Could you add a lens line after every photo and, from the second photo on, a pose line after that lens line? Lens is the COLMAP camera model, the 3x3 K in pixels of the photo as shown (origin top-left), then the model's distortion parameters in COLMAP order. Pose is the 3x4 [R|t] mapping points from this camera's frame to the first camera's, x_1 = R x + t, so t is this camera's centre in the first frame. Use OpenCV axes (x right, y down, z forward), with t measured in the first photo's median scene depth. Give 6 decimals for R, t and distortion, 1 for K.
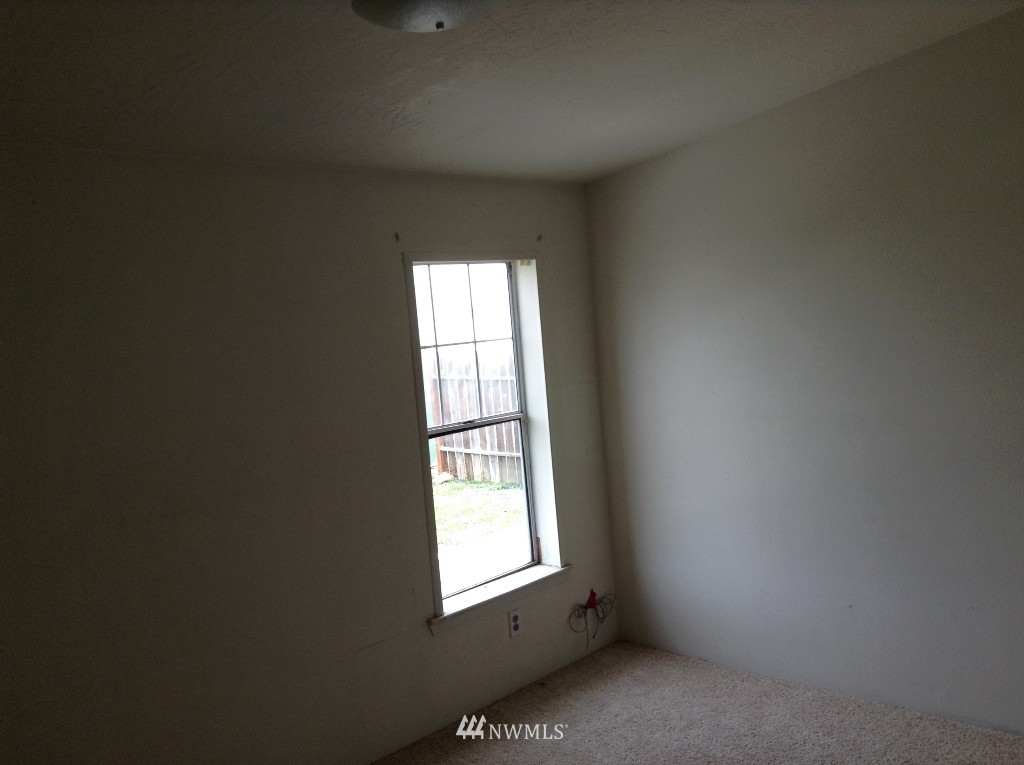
lens RADIAL K [[953.8, 0, 512.0], [0, 953.8, 382.5], [0, 0, 1]] dist [-0.071737, -0.001963]
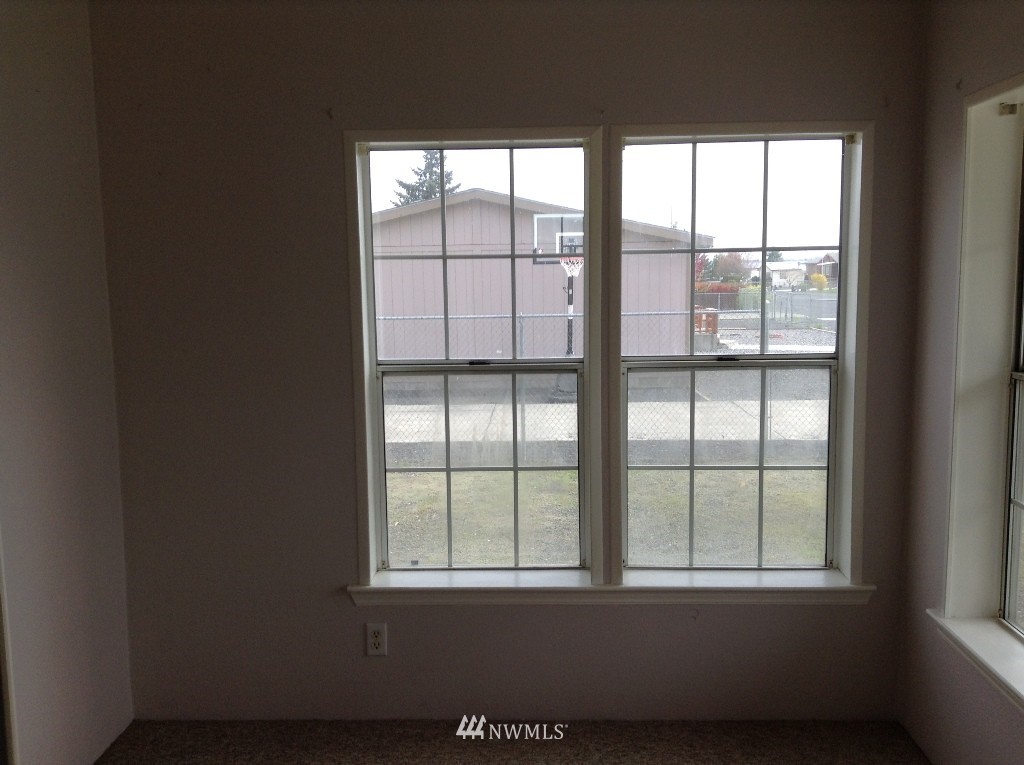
lens RADIAL K [[953.8, 0, 512.0], [0, 953.8, 382.5], [0, 0, 1]] dist [-0.071737, -0.001963]
pose [[0.639889, 0.189657, -0.744696, 0.525483], [-0.081293, 0.980335, 0.179816, -0.077492], [0.764155, -0.054523, 0.642724, 0.532032]]
